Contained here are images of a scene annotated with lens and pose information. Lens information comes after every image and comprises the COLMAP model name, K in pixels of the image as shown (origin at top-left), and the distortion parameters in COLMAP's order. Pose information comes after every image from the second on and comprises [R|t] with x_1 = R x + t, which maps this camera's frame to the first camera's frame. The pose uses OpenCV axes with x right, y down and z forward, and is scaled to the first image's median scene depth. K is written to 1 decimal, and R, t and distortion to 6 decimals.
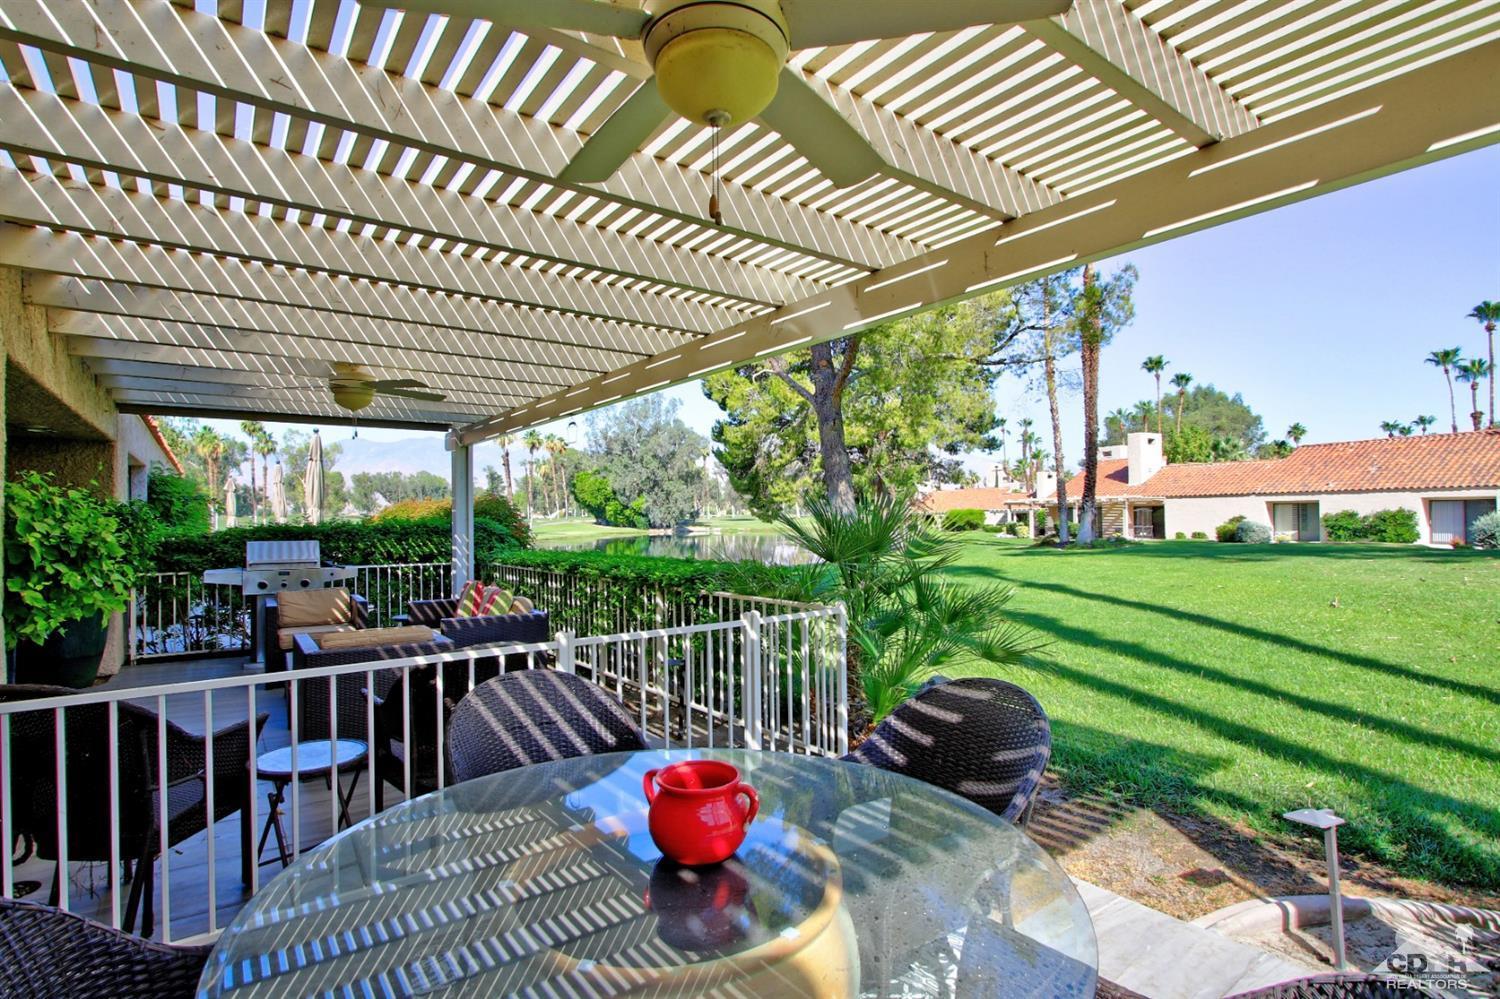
lens RADIAL K [[729.8, 0, 734.0], [0, 729.8, 514.4], [0, 0, 1]] dist [-0.017196, -0.000118]
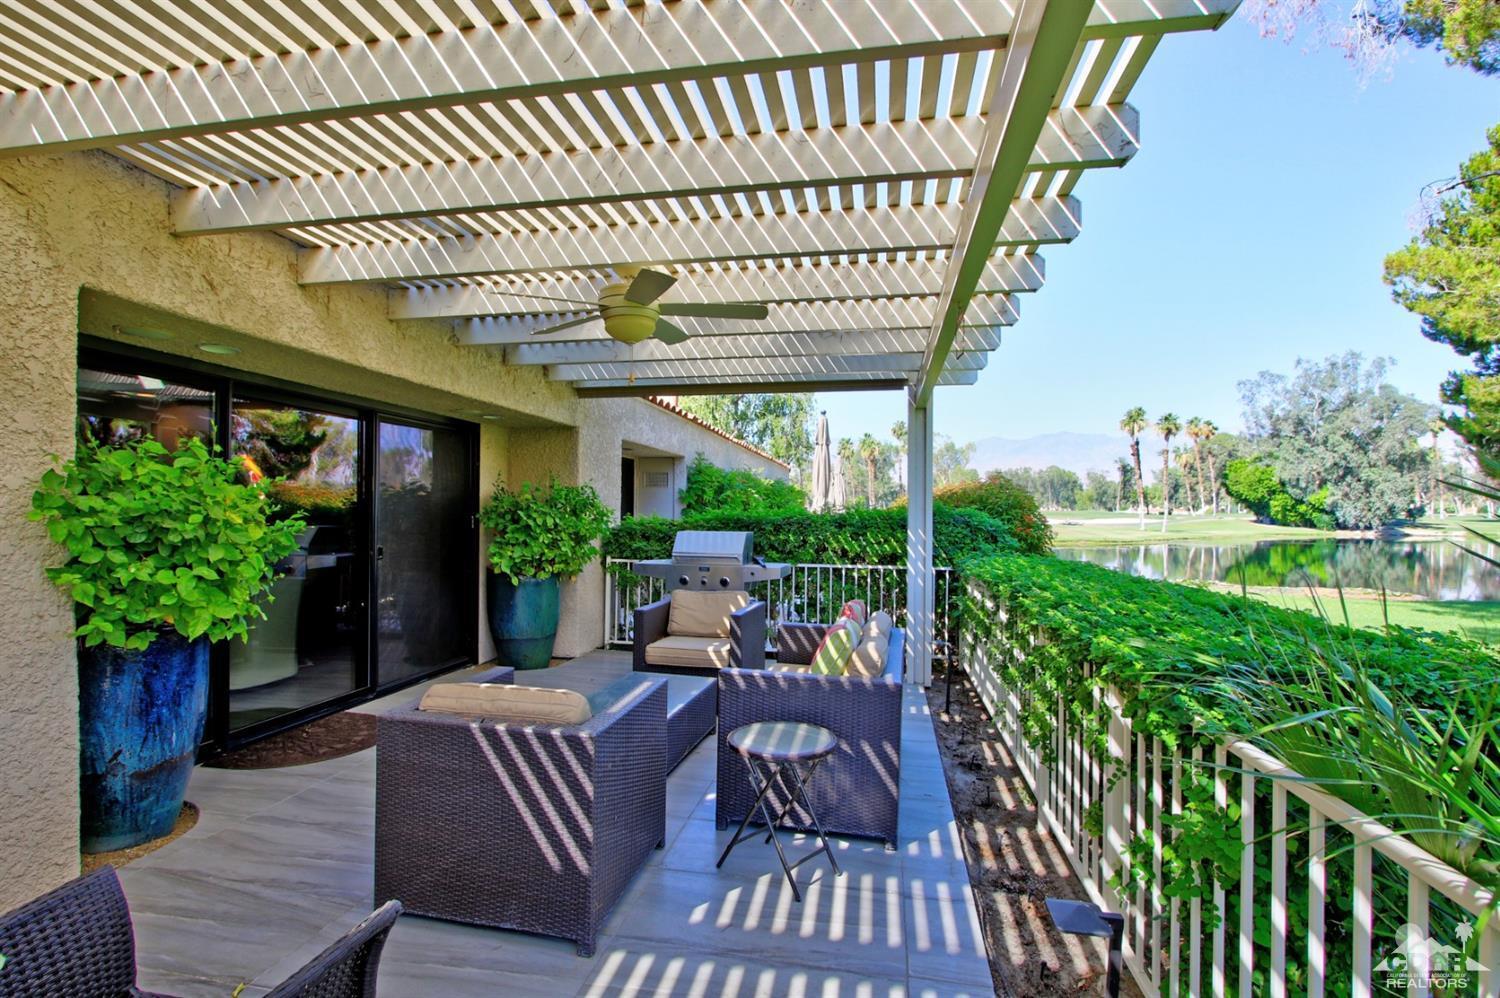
lens RADIAL K [[725.3, 0, 748.7], [0, 725.3, 511.7], [0, 0, 1]] dist [-0.011118, -0.000509]
pose [[0.693459, 0.011963, -0.720397, 0.001538], [-0.009302, 0.999927, 0.007651, 0.000284], [0.720436, 0.001395, 0.693520, 0.019404]]
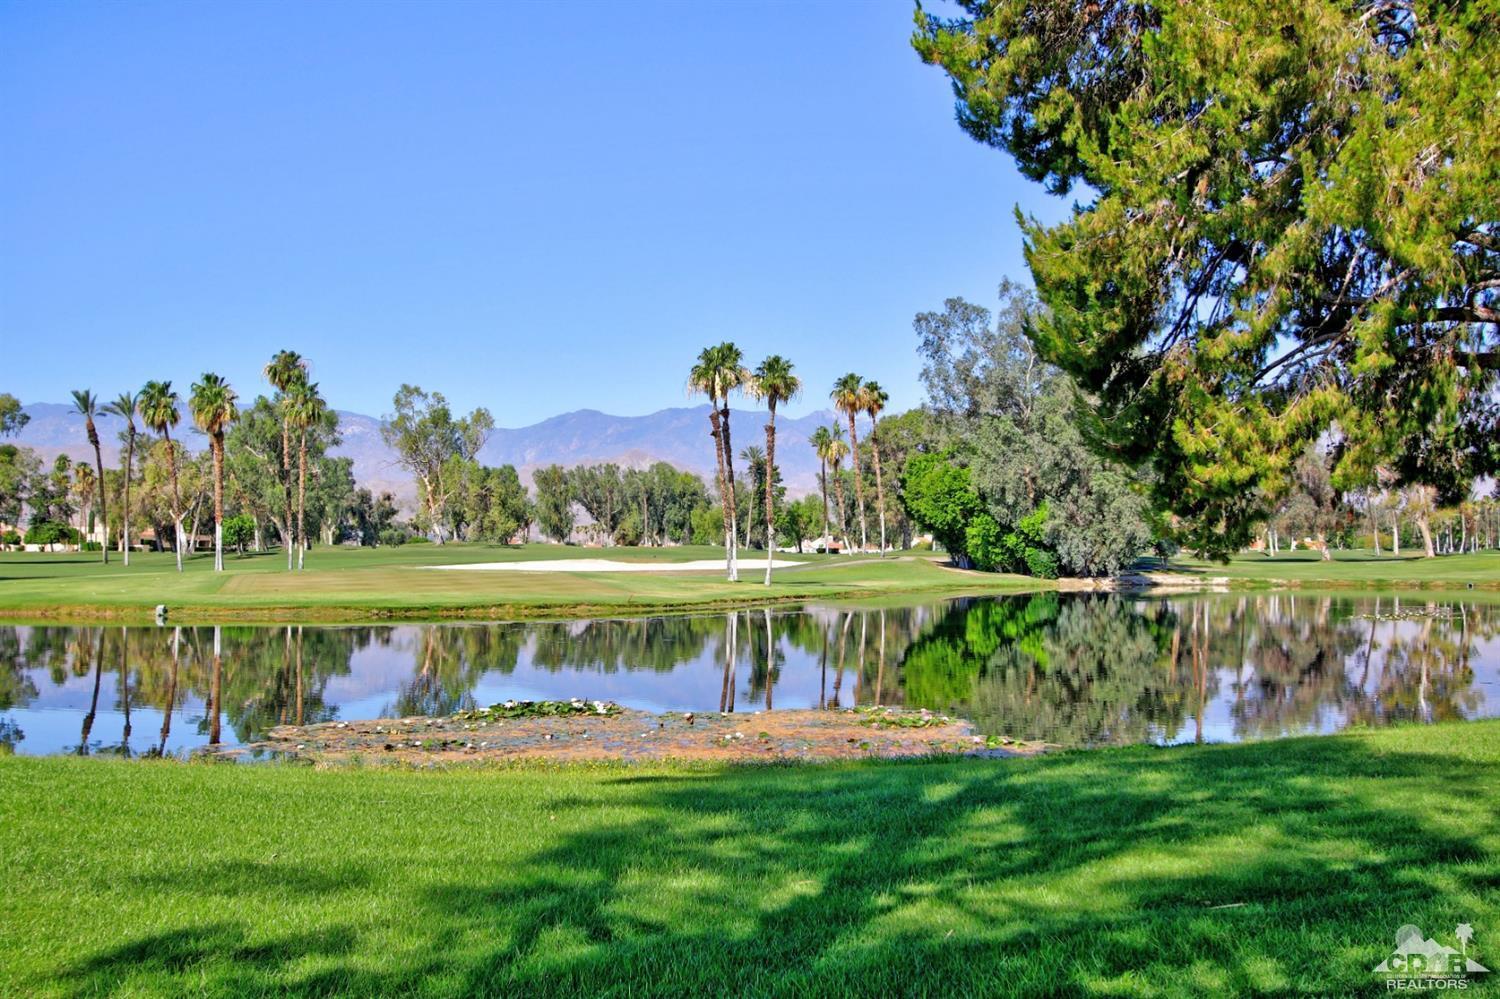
lens RADIAL K [[1429.1, 0, 739.4], [0, 1429.1, 519.8], [0, 0, 1]] dist [-0.017277, 0.061933]
pose [[0.931768, 0.001617, -0.363050, 0.021087], [-0.008813, 0.999796, -0.018166, 0.001961], [0.362946, 0.020126, 0.931593, 0.103135]]
